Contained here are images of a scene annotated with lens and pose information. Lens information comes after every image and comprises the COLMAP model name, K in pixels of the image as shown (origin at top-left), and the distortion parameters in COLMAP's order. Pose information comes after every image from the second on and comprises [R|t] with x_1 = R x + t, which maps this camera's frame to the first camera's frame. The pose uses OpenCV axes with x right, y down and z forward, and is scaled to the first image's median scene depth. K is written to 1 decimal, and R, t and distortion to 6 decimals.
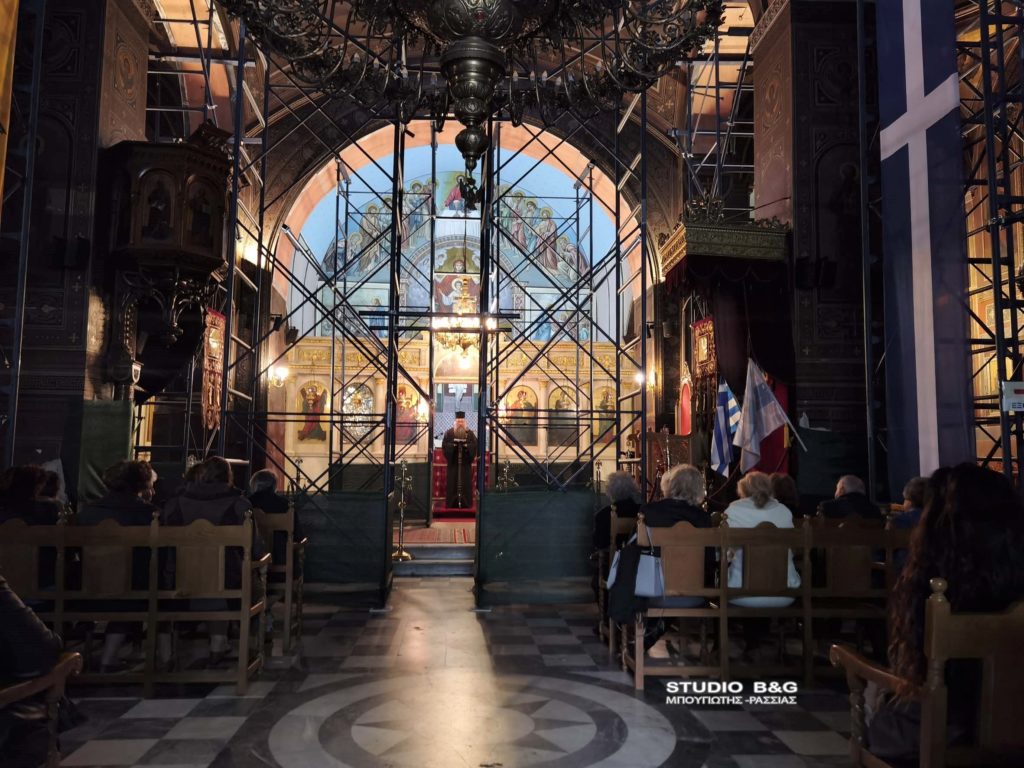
lens RADIAL K [[793.5, 0, 506.4], [0, 793.5, 394.2], [0, 0, 1]] dist [0.051694, -0.006521]
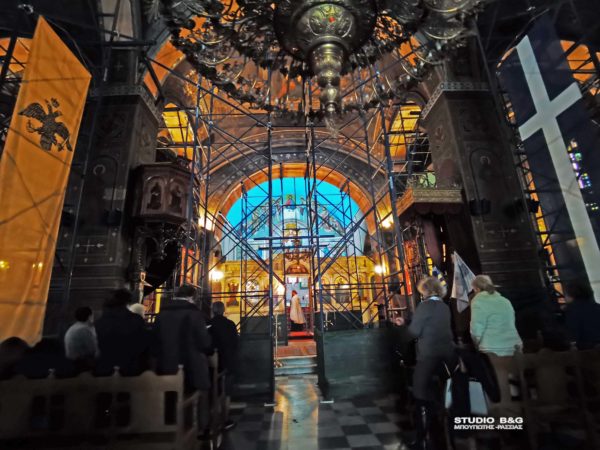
lens RADIAL K [[296.5, 0, 296.2], [0, 296.5, 224.9], [0, 0, 1]] dist [-0.025031, -0.002983]
pose [[0.998042, -0.057409, -0.024833, -0.026236], [0.051338, 0.978630, -0.199120, 0.006565], [0.035733, 0.197455, 0.979661, 0.121821]]
